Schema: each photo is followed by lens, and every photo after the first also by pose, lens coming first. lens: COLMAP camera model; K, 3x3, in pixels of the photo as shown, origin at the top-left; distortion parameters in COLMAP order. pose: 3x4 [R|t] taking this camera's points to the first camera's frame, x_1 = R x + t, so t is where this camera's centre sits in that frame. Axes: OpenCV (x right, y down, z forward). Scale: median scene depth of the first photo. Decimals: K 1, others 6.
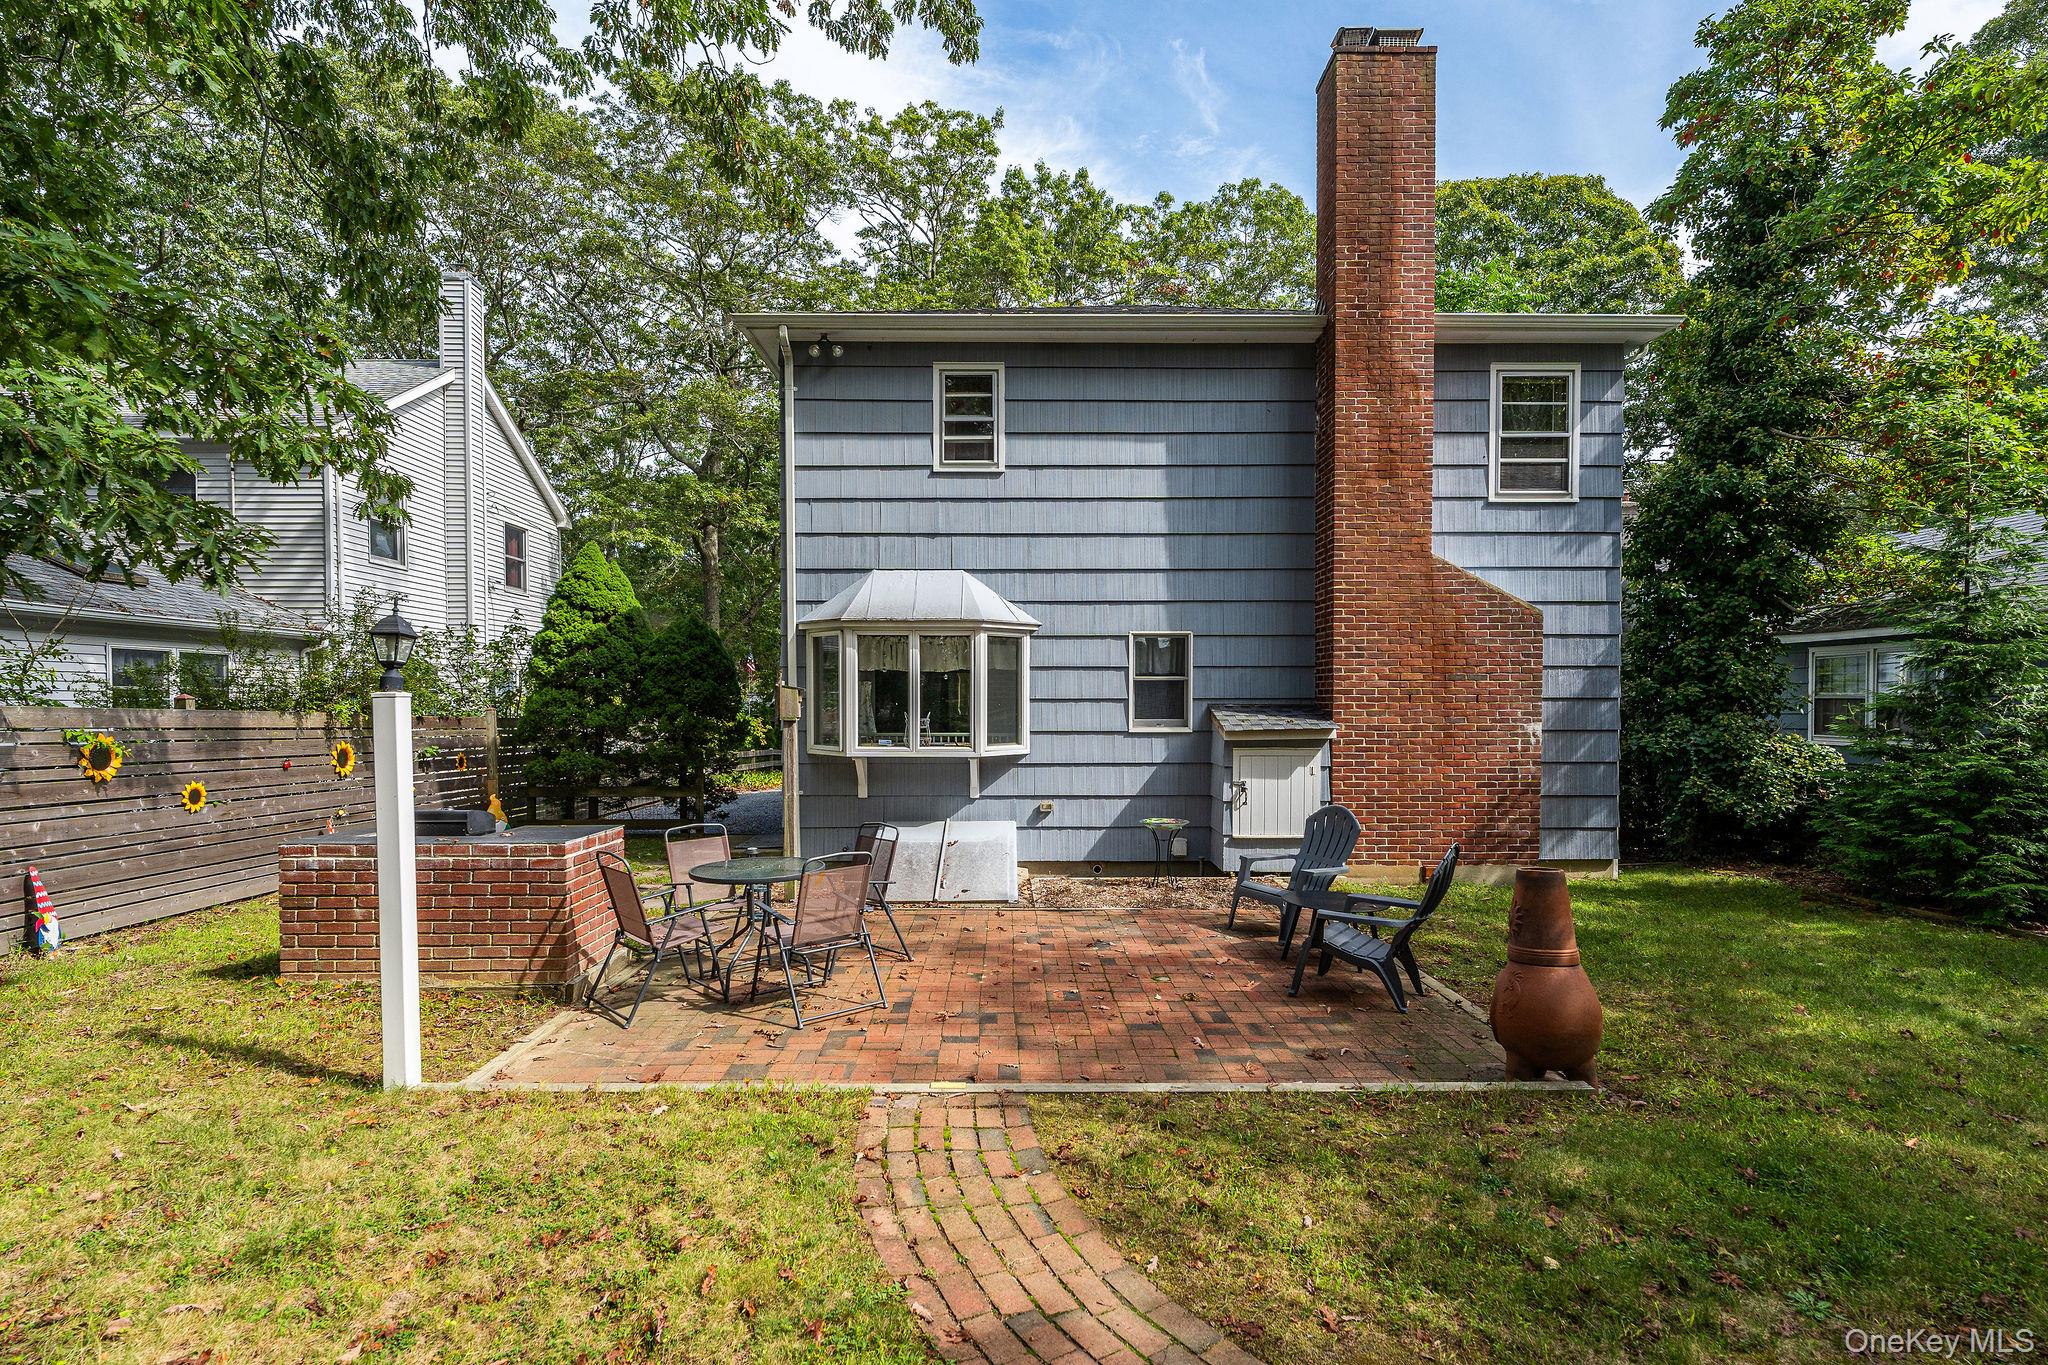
lens RADIAL K [[904.3, 0, 1024.0], [0, 904.3, 714.5], [0, 0, 1]] dist [0.000002, -0.000132]
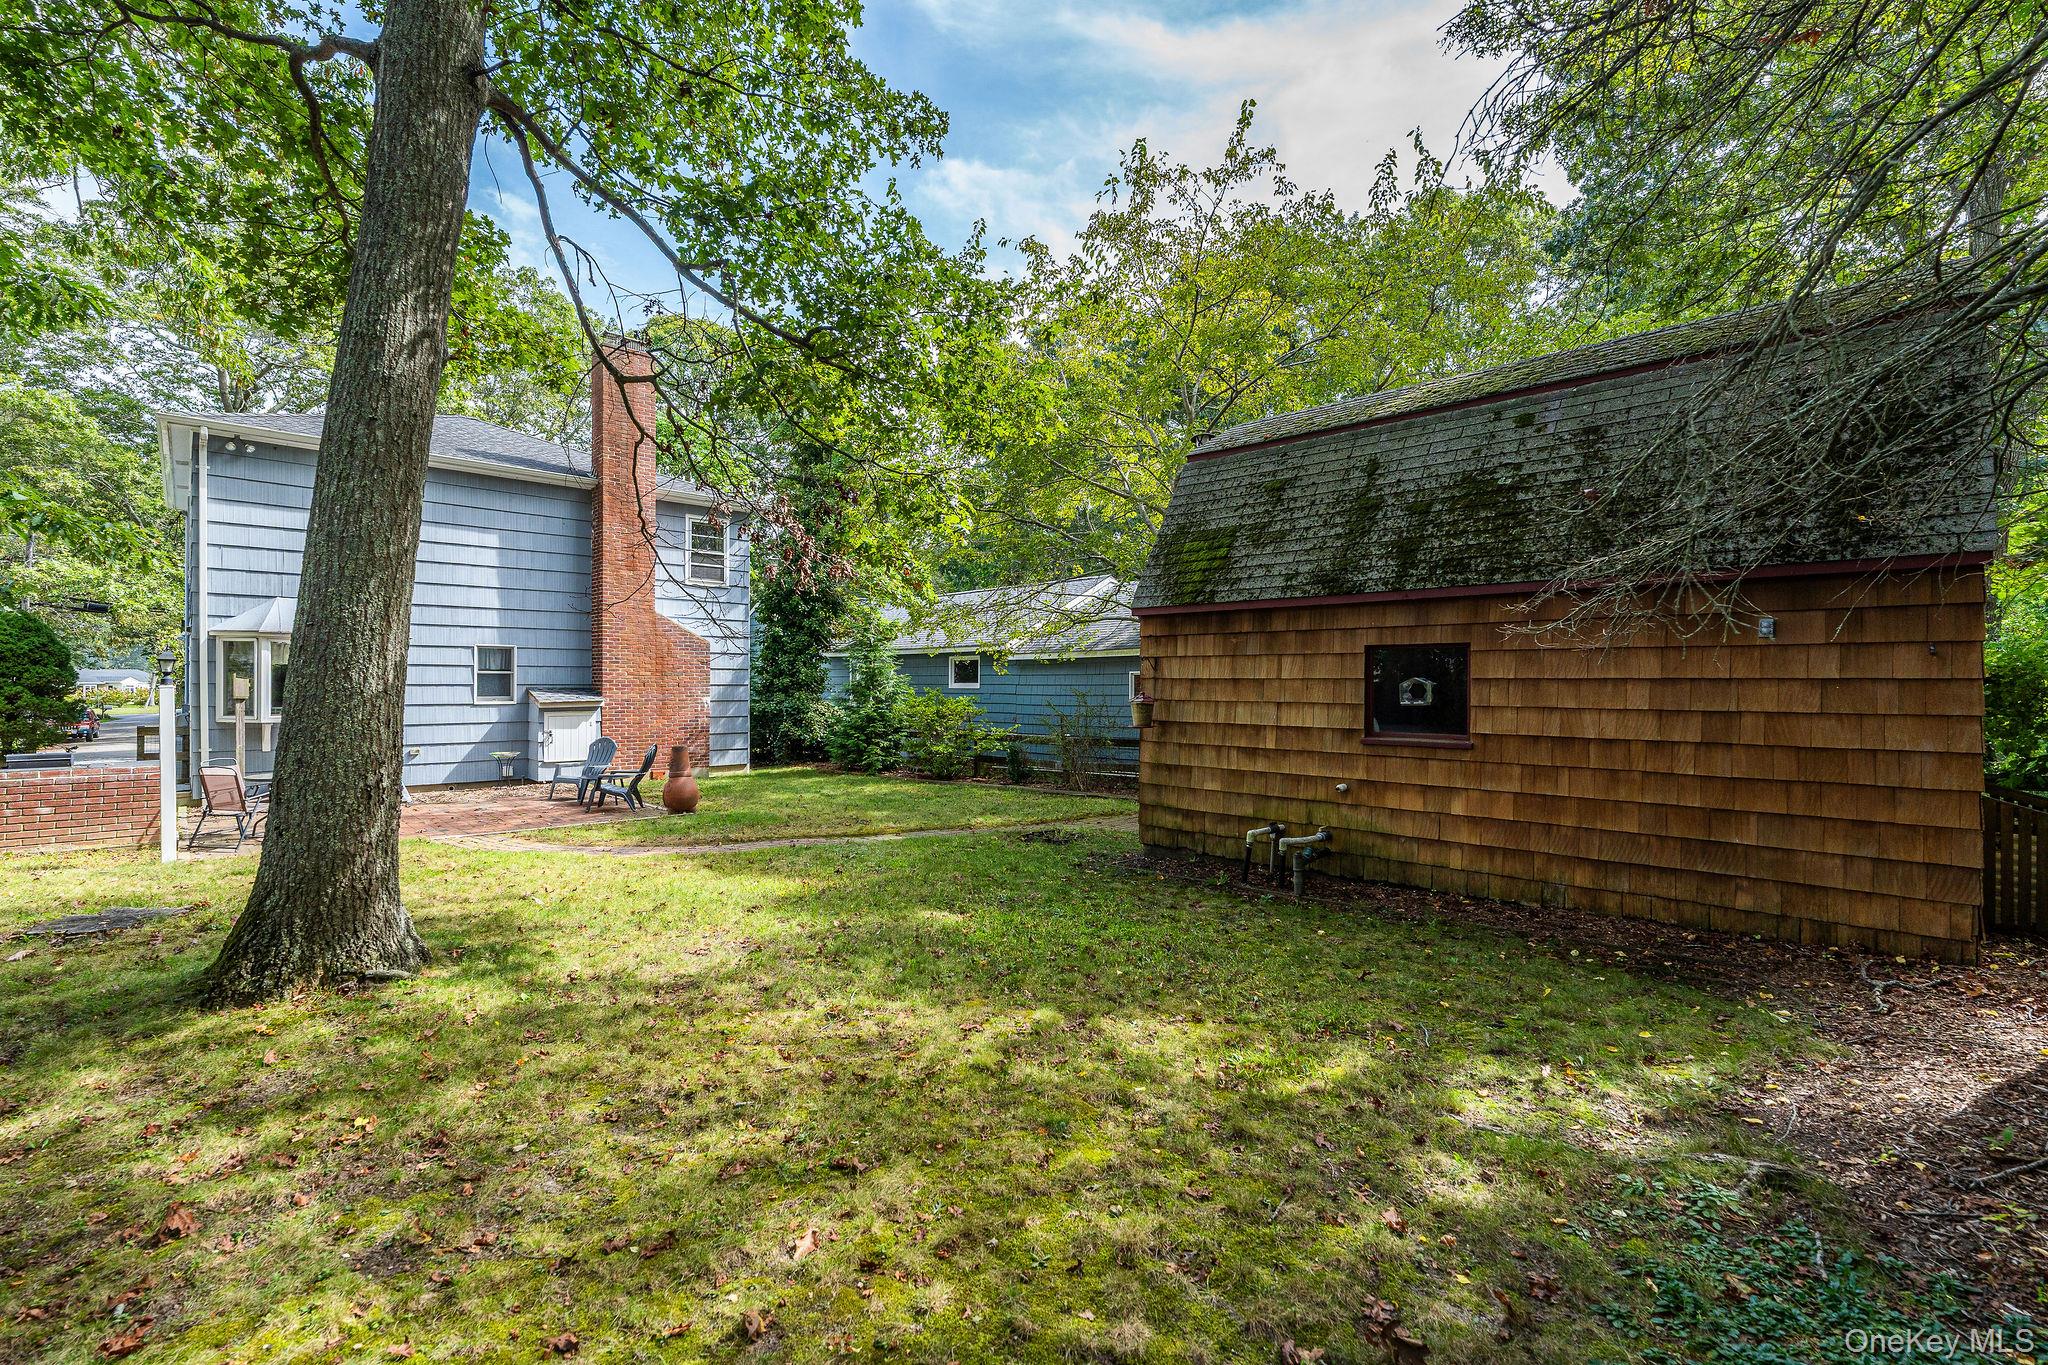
lens RADIAL K [[864.6, 0, 1022.4], [0, 864.6, 692.7], [0, 0, 1]] dist [-0.001343, -0.000395]
pose [[0.705628, -0.003646, 0.708573, -0.302705], [0.003254, 0.999993, 0.001904, -0.001503], [-0.708575, 0.000962, 0.705635, -0.851711]]
